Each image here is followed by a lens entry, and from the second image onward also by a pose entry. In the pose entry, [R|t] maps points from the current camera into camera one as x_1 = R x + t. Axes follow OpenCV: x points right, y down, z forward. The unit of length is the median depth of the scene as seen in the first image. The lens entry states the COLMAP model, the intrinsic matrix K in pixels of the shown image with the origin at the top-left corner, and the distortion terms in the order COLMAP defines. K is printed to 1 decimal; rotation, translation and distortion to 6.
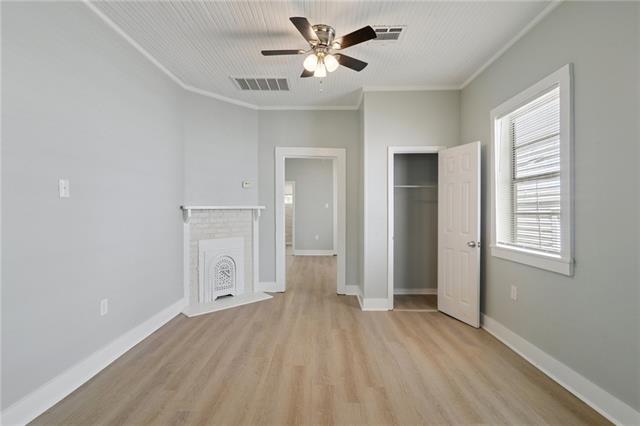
lens RADIAL K [[301.1, 0, 320.0], [0, 301.1, 213.0], [0, 0, 1]] dist [0.000579, 0.000116]
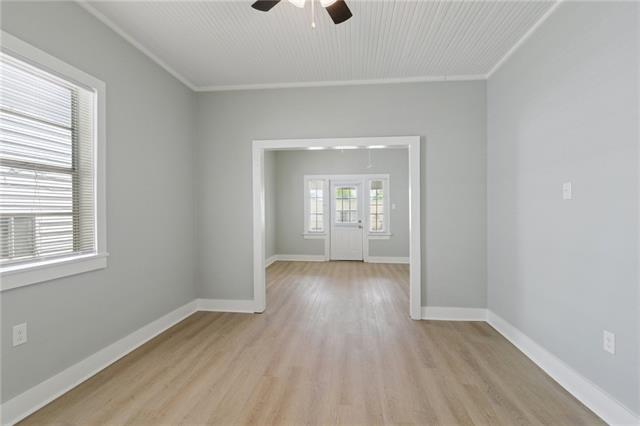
lens RADIAL K [[363.3, 0, 302.5], [0, 363.3, 209.5], [0, 0, 1]] dist [0.001036, 0.000096]
pose [[-0.989980, -0.003101, 0.141176, -0.095174], [-0.002711, 0.999992, 0.002951, -0.014671], [-0.141184, 0.002539, -0.989980, 2.008631]]
